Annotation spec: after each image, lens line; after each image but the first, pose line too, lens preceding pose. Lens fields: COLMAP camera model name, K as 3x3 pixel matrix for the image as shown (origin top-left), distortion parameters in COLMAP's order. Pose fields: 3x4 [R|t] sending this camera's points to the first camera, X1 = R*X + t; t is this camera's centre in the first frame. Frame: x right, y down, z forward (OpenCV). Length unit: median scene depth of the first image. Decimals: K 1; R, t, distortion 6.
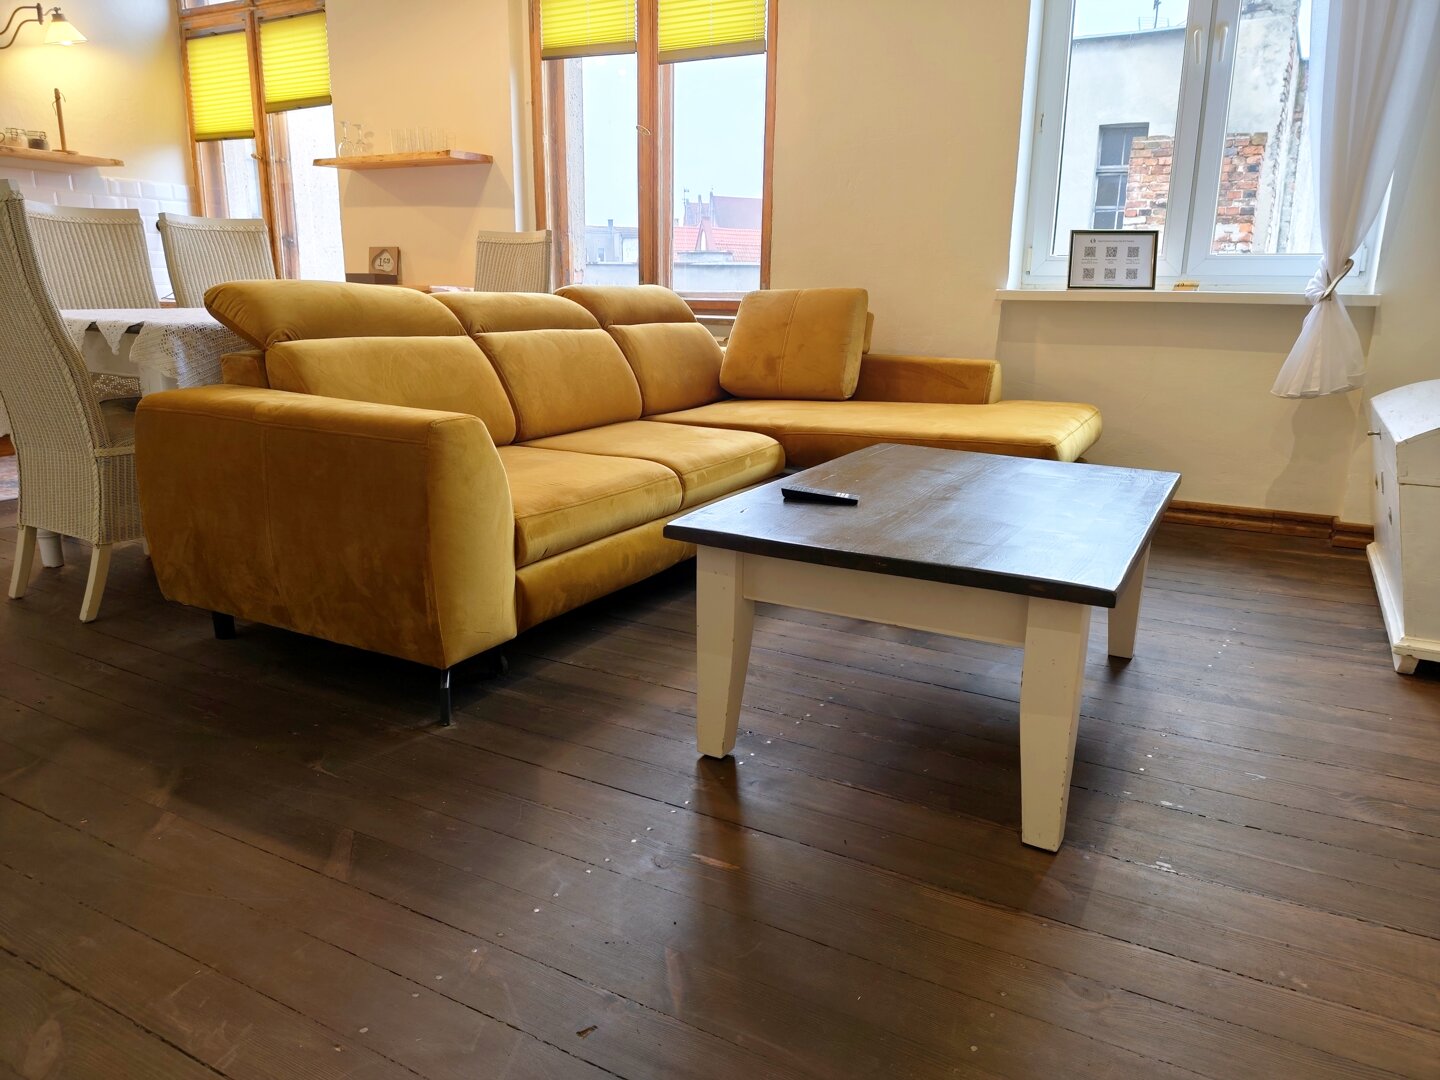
lens RADIAL K [[984.7, 0, 722.4], [0, 984.7, 538.8], [0, 0, 1]] dist [0.072143, -0.090789]
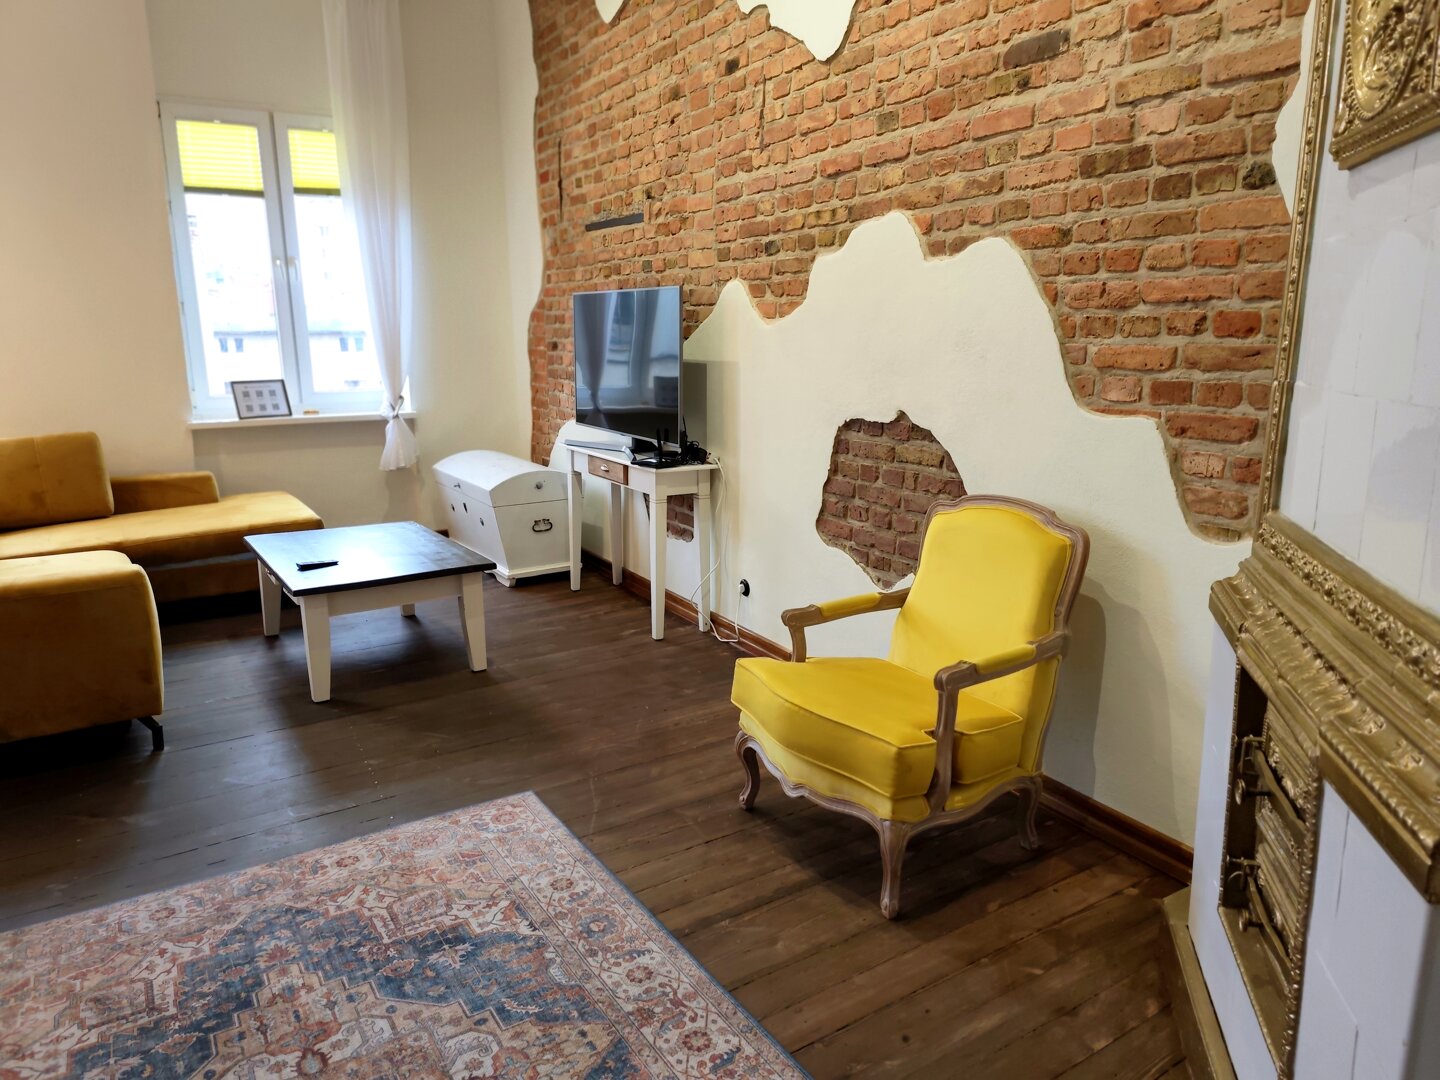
lens RADIAL K [[984.7, 0, 722.4], [0, 984.7, 538.8], [0, 0, 1]] dist [0.072143, -0.090789]
pose [[0.474578, -0.201258, 0.856896, -0.650731], [0.231685, 0.967742, 0.098978, -0.053965], [-0.849175, 0.151557, 0.505898, -0.374265]]
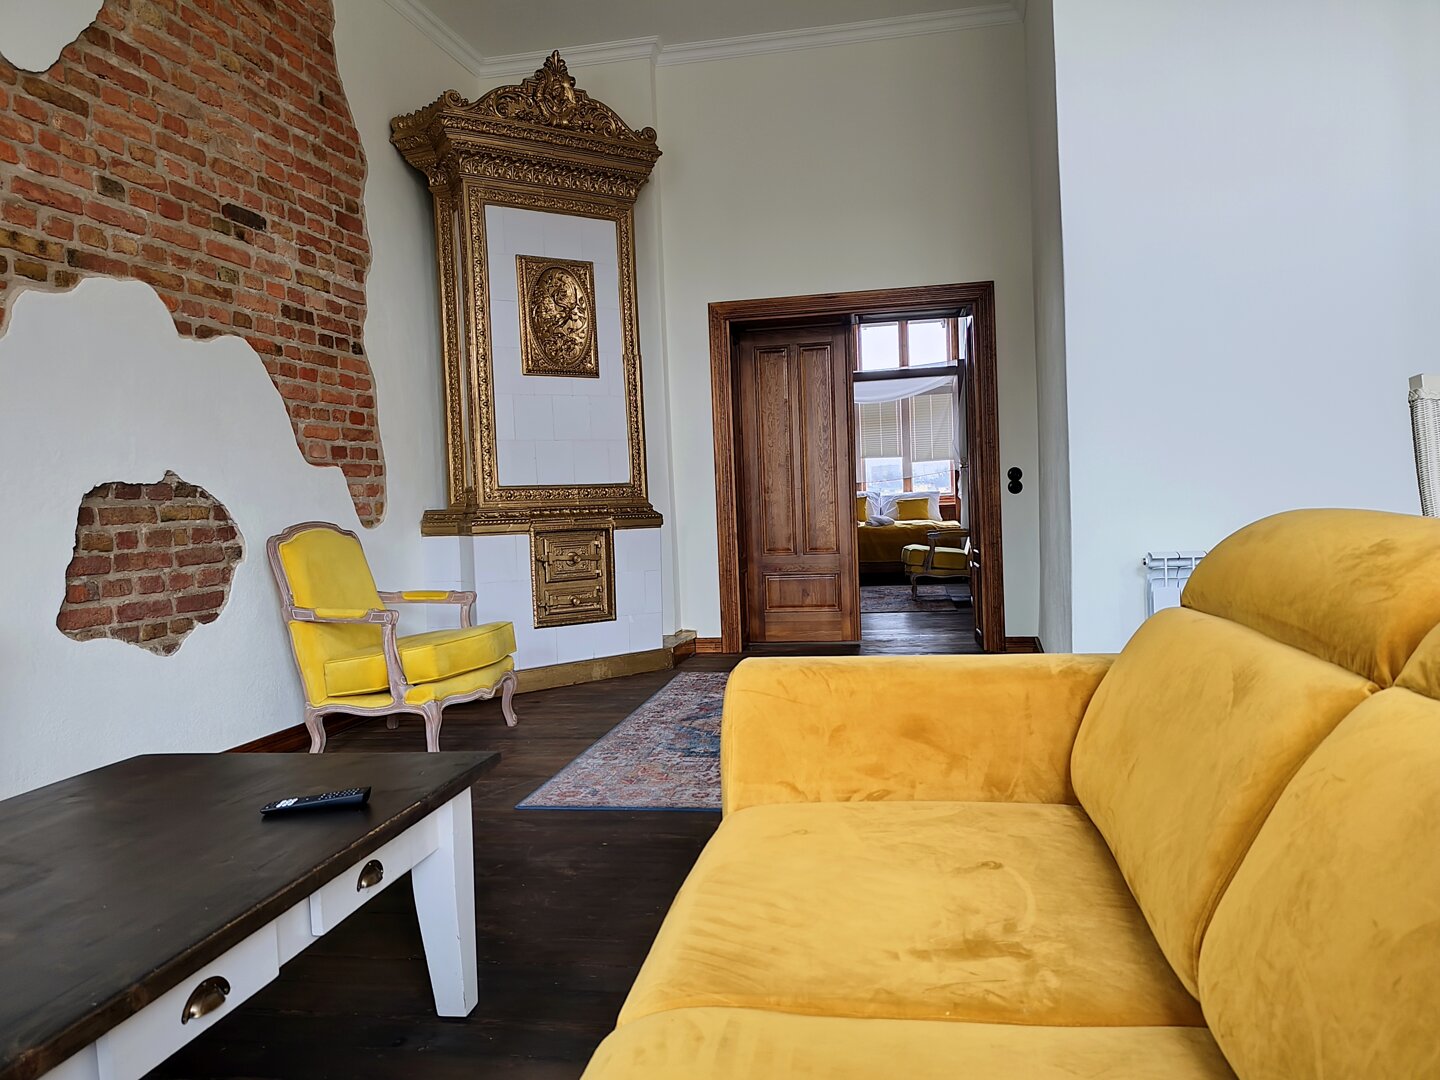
lens RADIAL K [[984.7, 0, 722.4], [0, 984.7, 538.8], [0, 0, 1]] dist [0.072143, -0.090789]
pose [[-0.947939, 0.035475, -0.316471, 0.018752], [-0.051800, 0.963364, 0.263148, -0.249522], [0.314212, 0.265841, -0.911372, 0.944005]]
